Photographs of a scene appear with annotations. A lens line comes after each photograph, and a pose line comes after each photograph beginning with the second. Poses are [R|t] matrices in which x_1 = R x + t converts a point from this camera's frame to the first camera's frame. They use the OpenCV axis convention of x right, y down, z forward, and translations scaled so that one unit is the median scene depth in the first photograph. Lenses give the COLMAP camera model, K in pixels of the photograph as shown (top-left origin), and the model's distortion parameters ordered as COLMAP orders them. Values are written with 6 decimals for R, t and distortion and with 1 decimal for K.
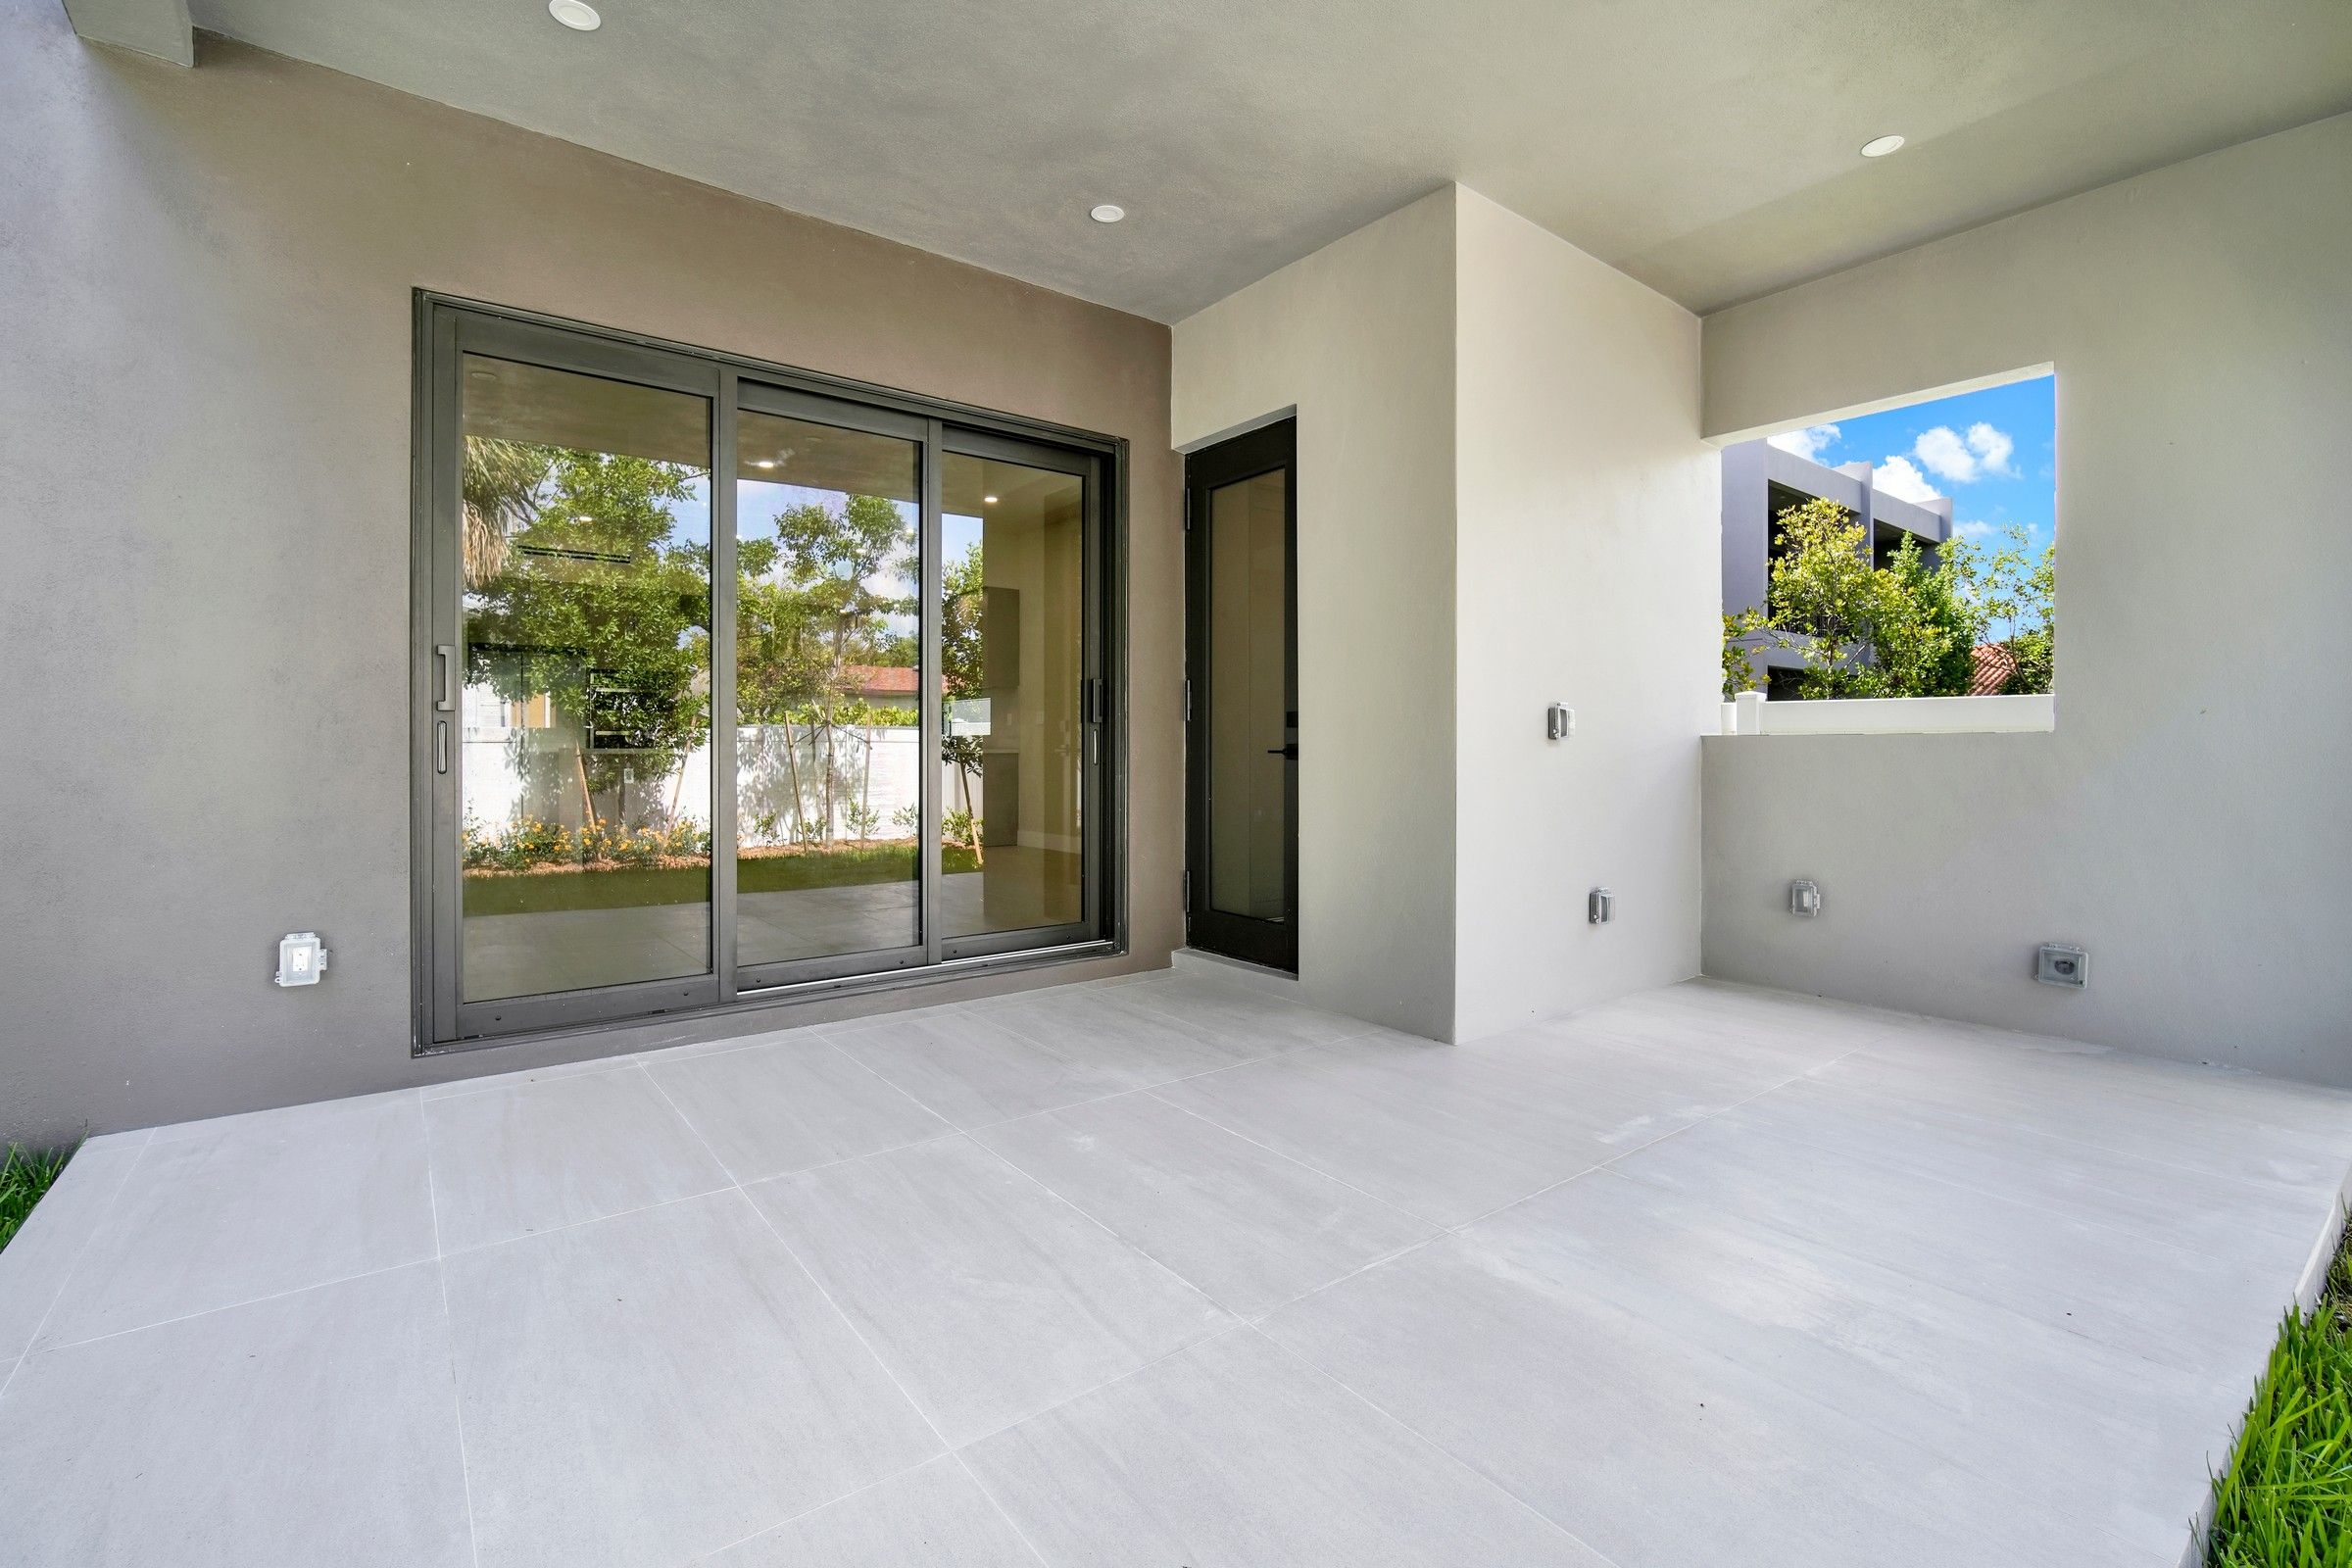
lens RADIAL K [[1042.7, 0, 1182.8], [0, 1042.7, 777.0], [0, 0, 1]] dist [-0.015720, 0.005856]
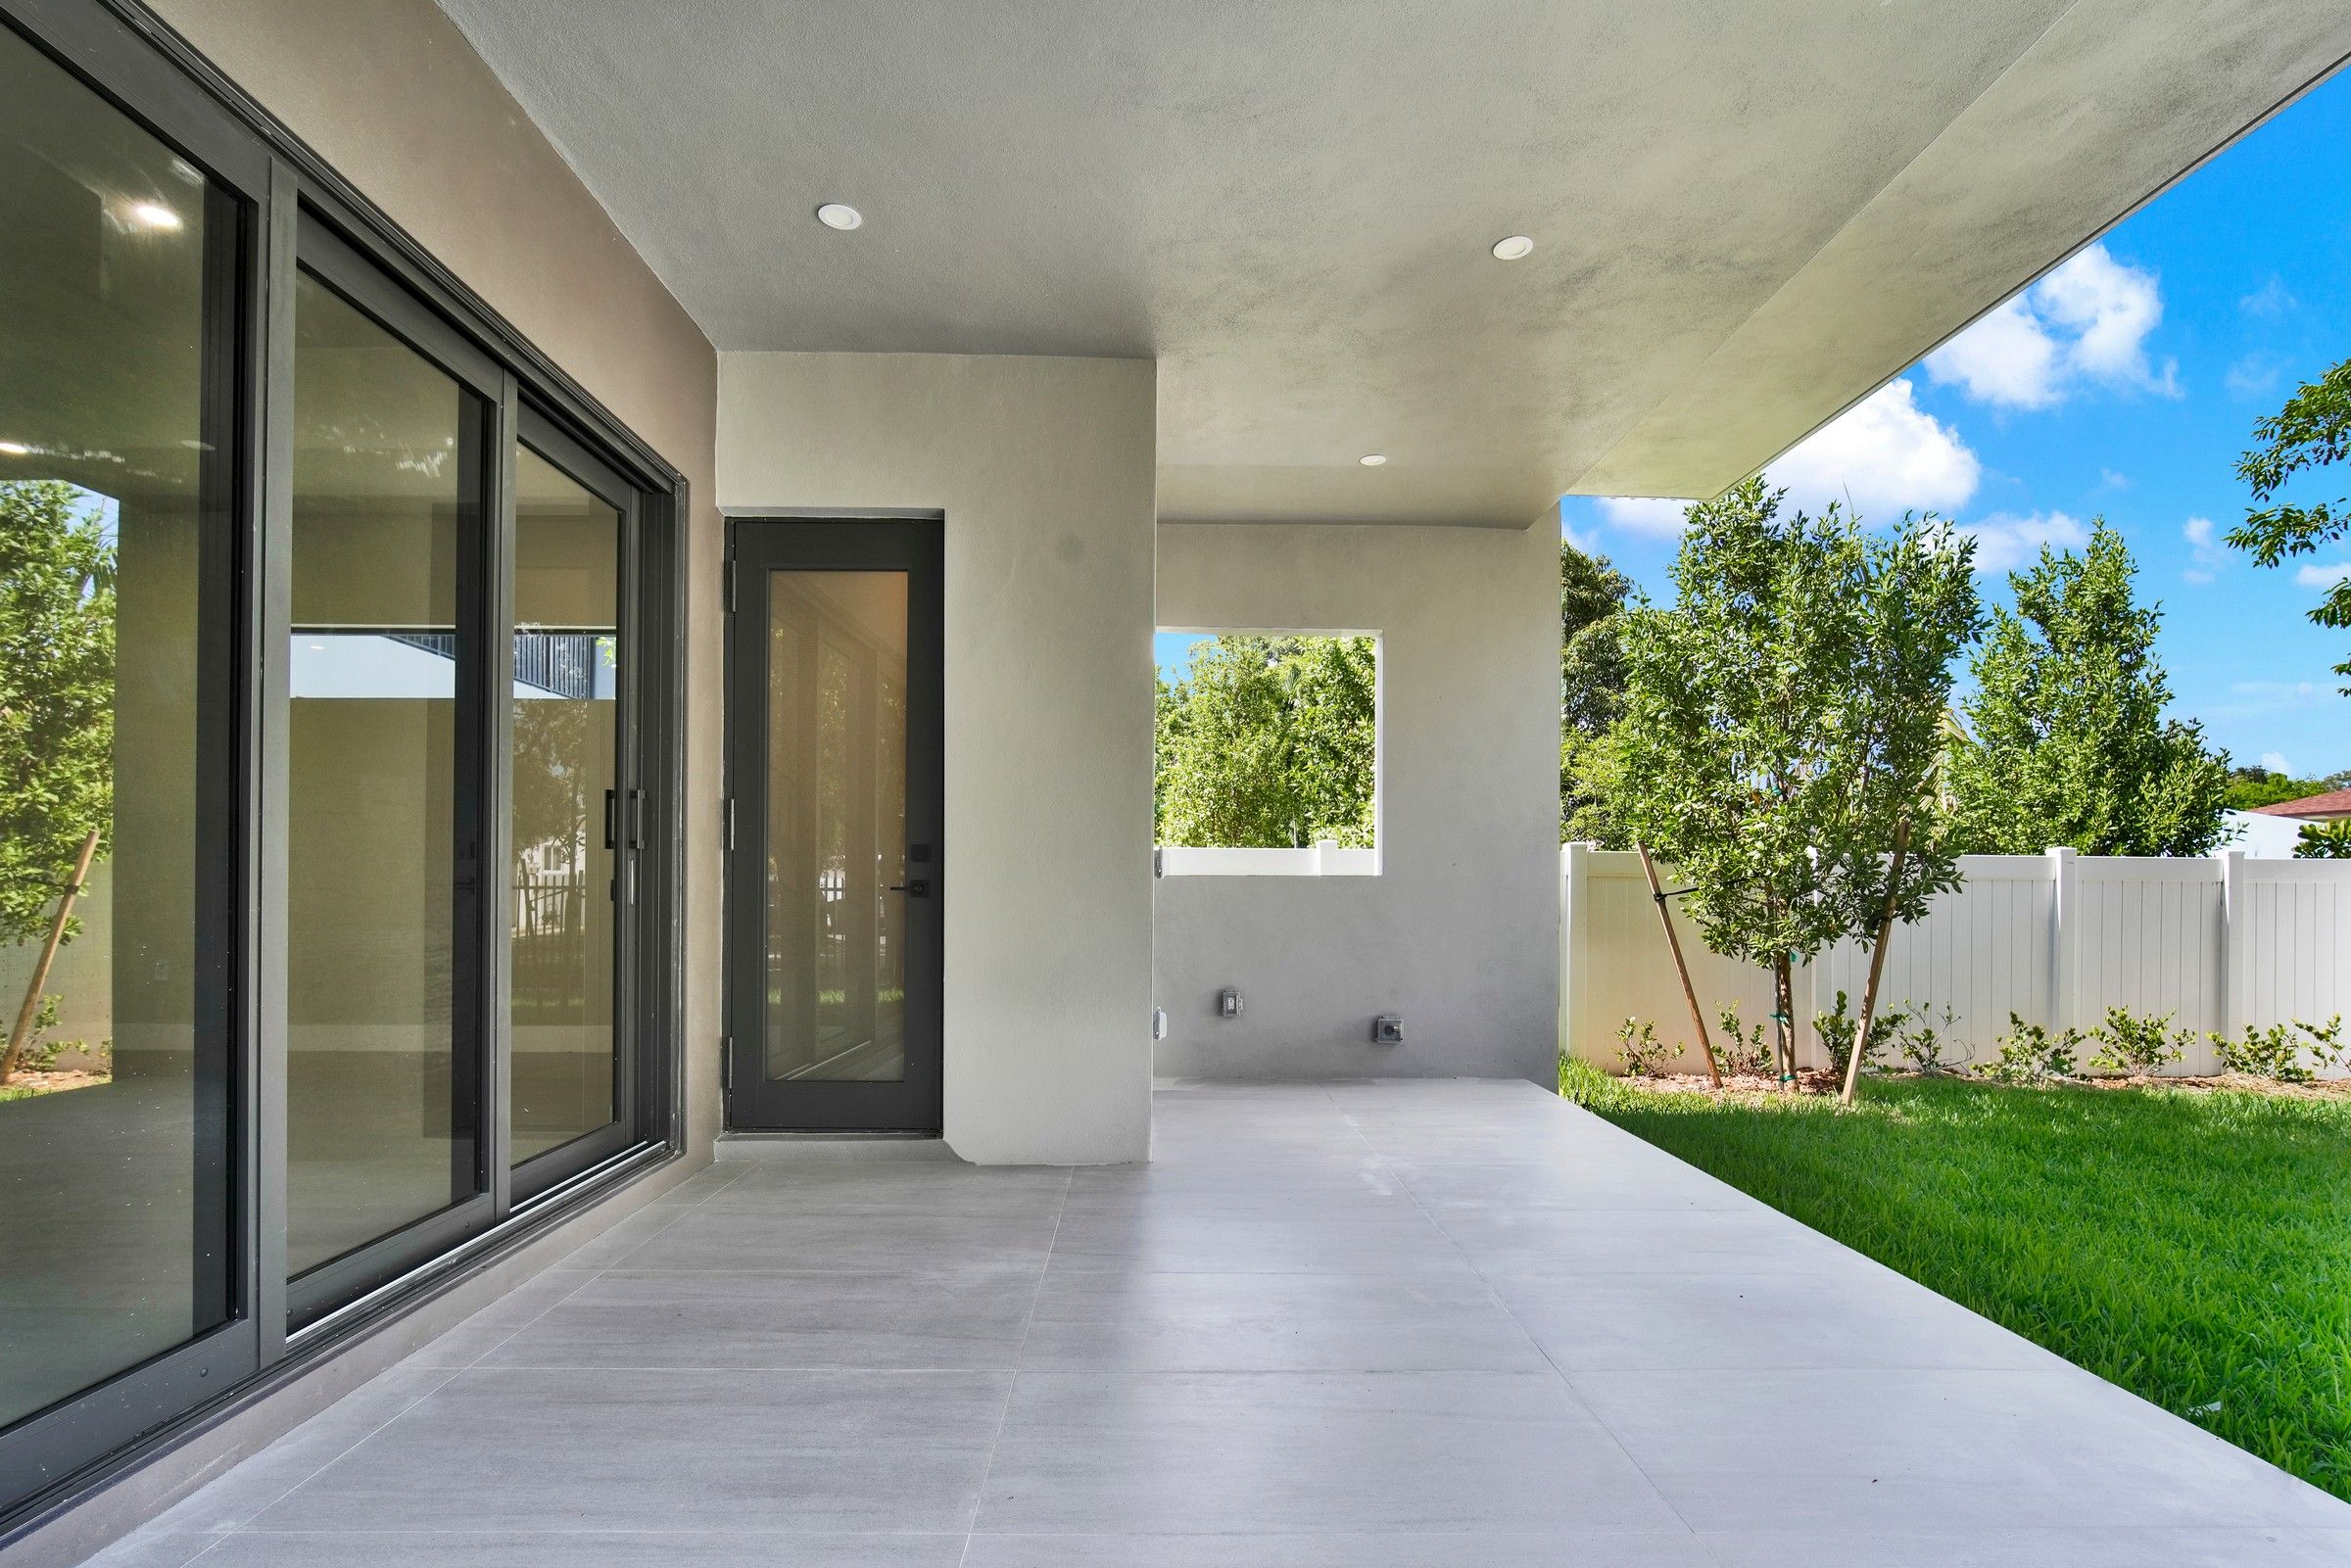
lens RADIAL K [[1073.6, 0, 1170.8], [0, 1073.6, 888.2], [0, 0, 1]] dist [0.000136, 0.000320]
pose [[0.598470, 0.002204, 0.801142, -0.579475], [0.021202, 0.999602, -0.018588, -0.001053], [-0.800865, 0.028110, 0.598185, 0.307158]]
